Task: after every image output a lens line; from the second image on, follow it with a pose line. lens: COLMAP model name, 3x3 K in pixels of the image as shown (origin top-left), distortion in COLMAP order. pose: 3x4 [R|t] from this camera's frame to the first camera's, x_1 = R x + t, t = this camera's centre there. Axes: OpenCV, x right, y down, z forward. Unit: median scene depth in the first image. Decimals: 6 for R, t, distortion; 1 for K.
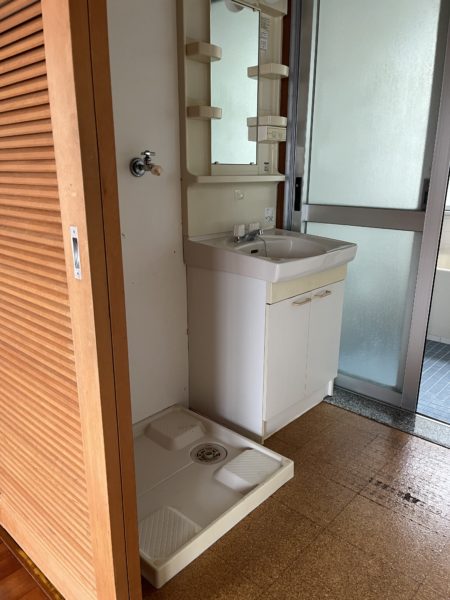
lens RADIAL K [[456.5, 0, 224.3], [0, 456.5, 303.4], [0, 0, 1]] dist [0.039200, -0.039026]
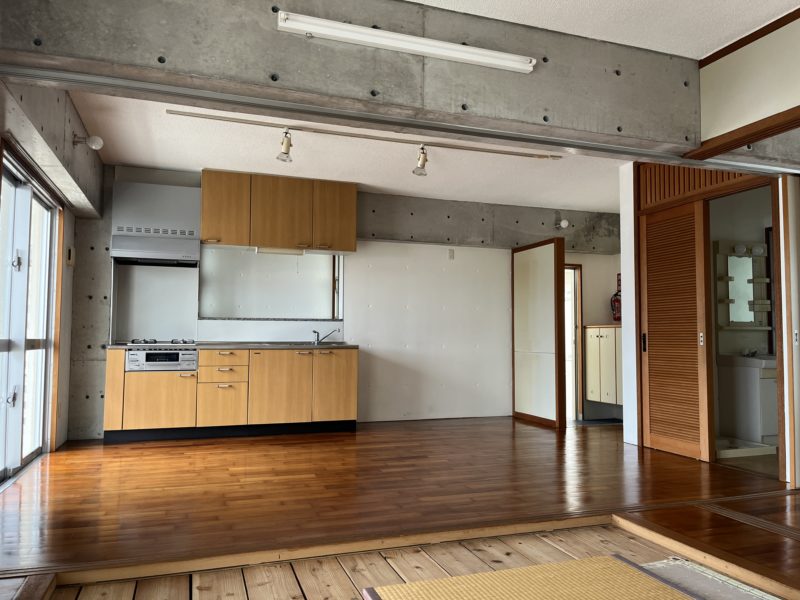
lens RADIAL K [[608.7, 0, 398.3], [0, 608.7, 300.7], [0, 0, 1]] dist [0.039200, -0.039026]
pose [[0.882064, -0.024219, -0.470507, -0.041363], [-0.132338, 0.945733, -0.296776, 0.656638], [0.452162, 0.324041, 0.830992, -2.110004]]
